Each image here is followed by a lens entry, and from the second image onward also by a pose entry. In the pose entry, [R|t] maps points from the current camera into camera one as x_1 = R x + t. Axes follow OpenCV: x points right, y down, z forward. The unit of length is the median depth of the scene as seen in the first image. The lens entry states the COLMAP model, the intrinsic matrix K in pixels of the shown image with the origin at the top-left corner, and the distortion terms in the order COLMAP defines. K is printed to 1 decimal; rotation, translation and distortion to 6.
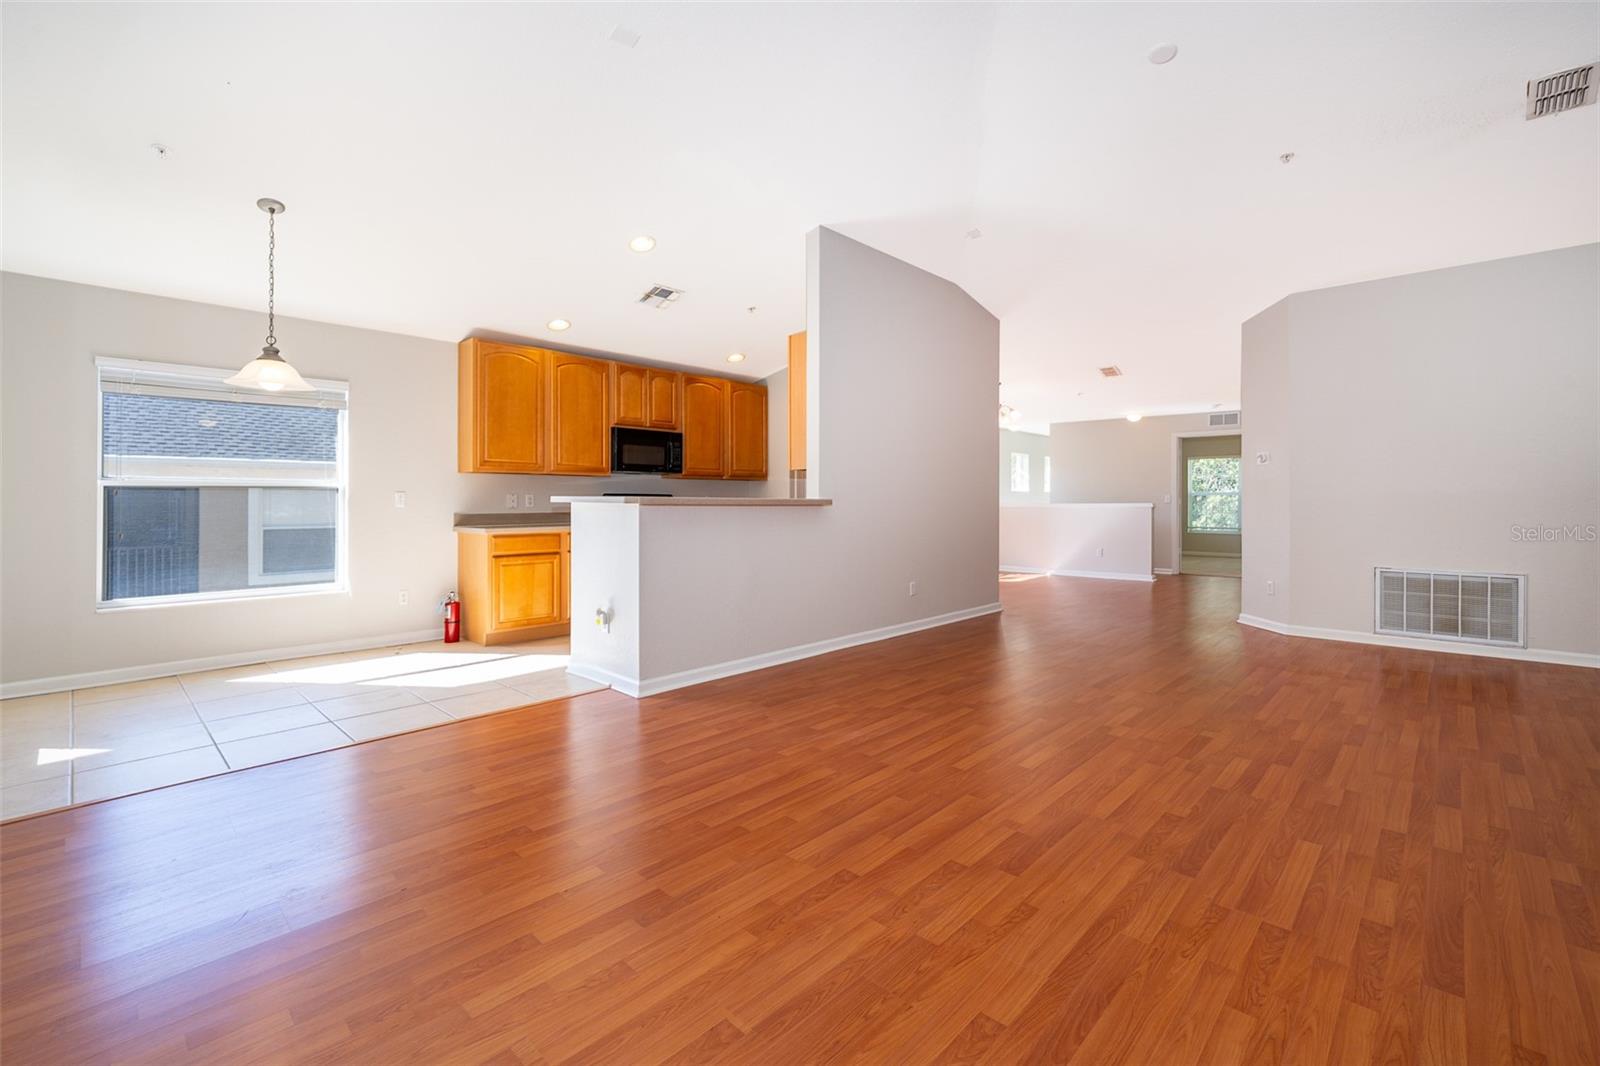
lens RADIAL K [[689.9, 0, 804.0], [0, 689.9, 483.9], [0, 0, 1]] dist [-0.000801, -0.000089]
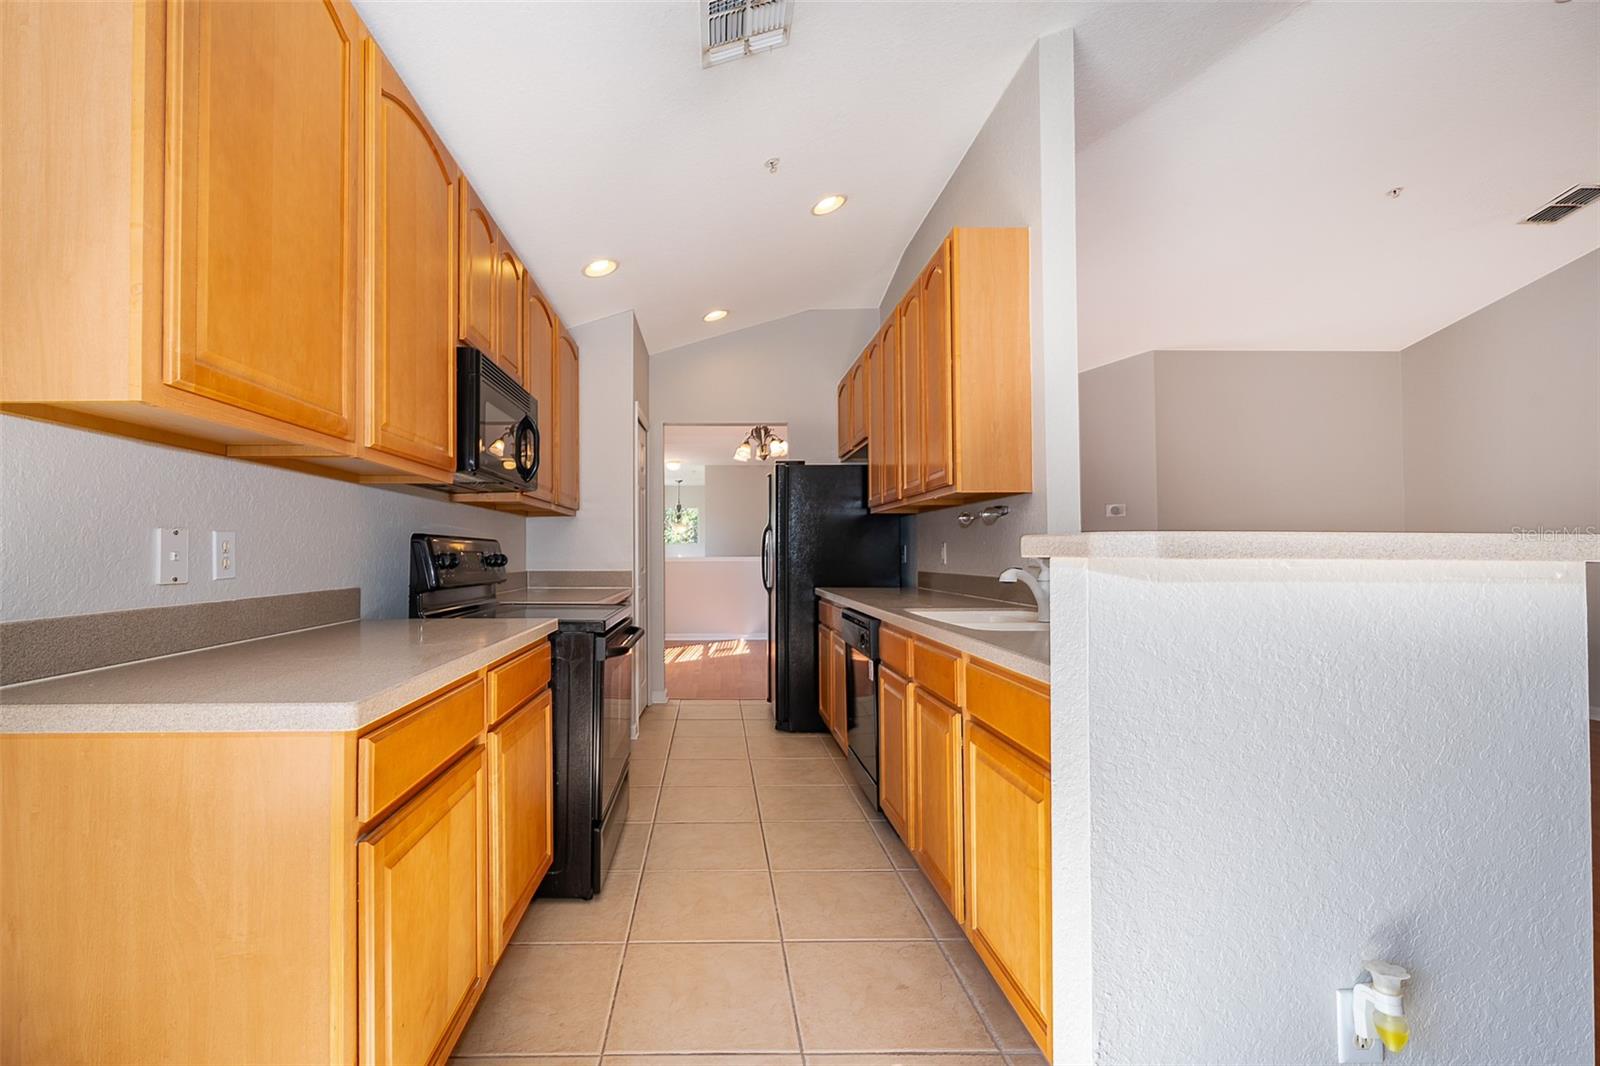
lens RADIAL K [[693.5, 0, 716.2], [0, 693.5, 538.7], [0, 0, 1]] dist [0.000934, 0.000108]
pose [[0.722509, 0.014842, 0.691202, -0.454330], [-0.014662, 0.999874, -0.006143, 0.017329], [-0.691206, -0.005696, 0.722636, 0.689973]]
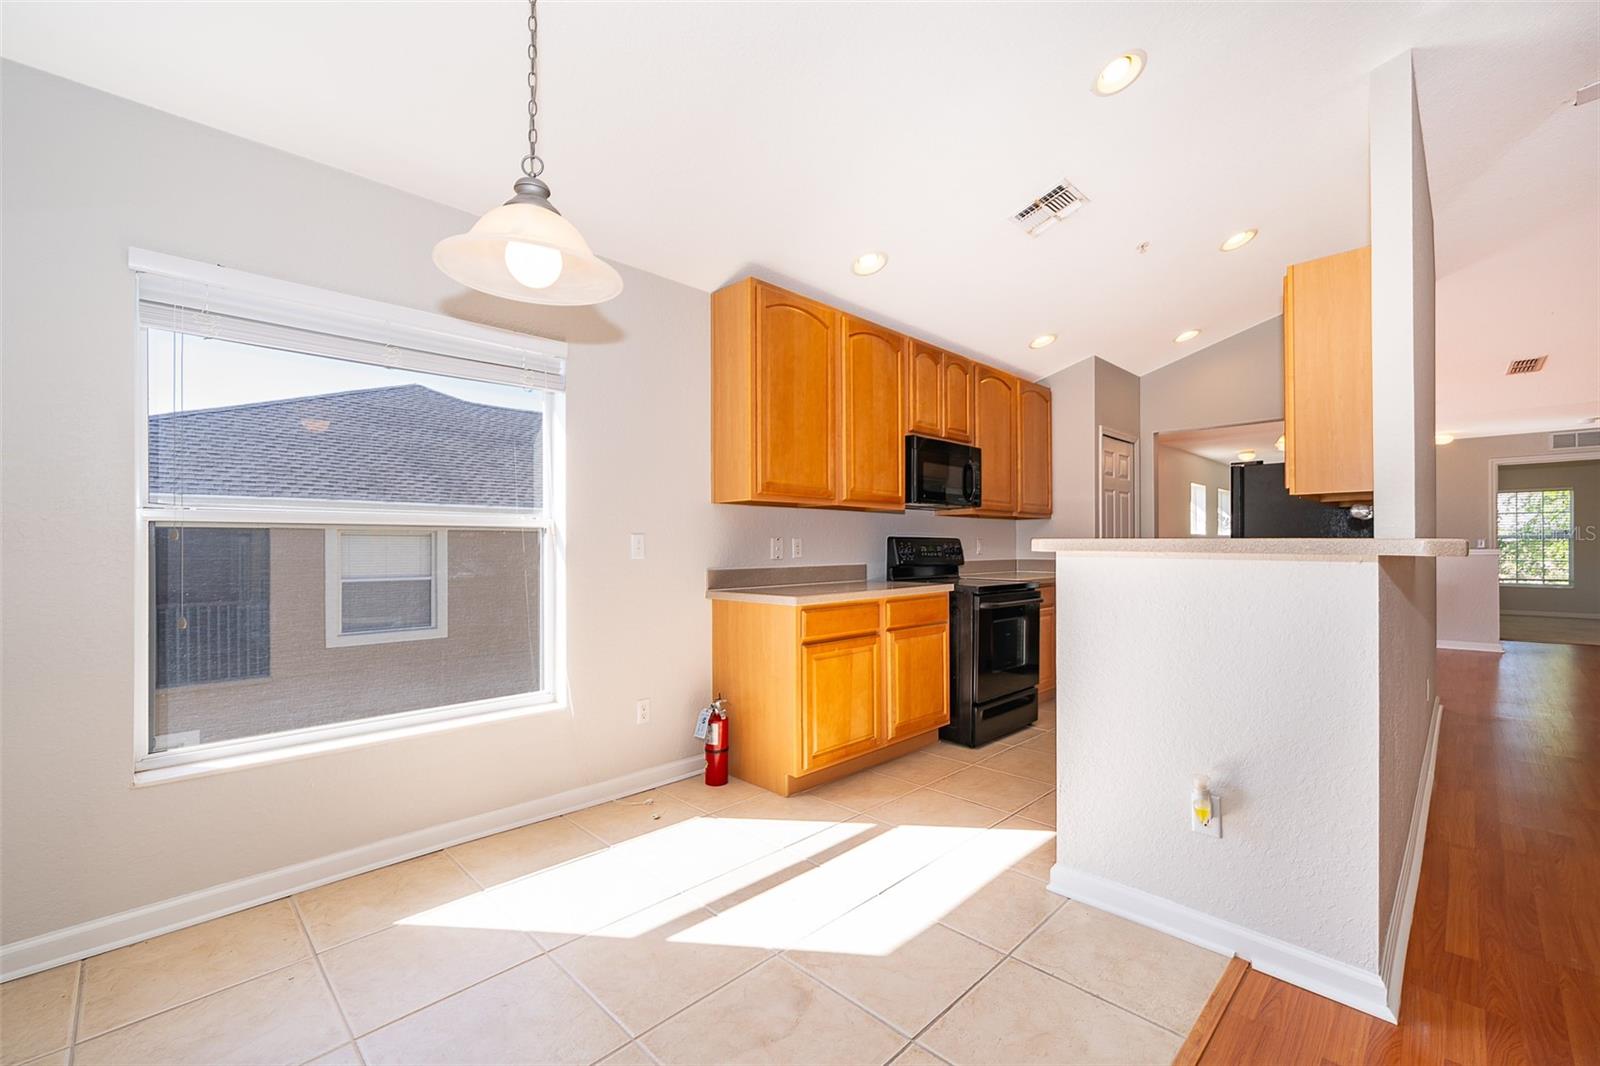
lens RADIAL K [[667.2, 0, 800.0], [0, 667.2, 533.0], [0, 0, 1]] dist [-0.000007, -0.000021]
pose [[0.999497, -0.002524, -0.031611, -0.383119], [0.002604, 0.999994, 0.002466, 0.008825], [0.031605, -0.002547, 0.999497, 0.384719]]
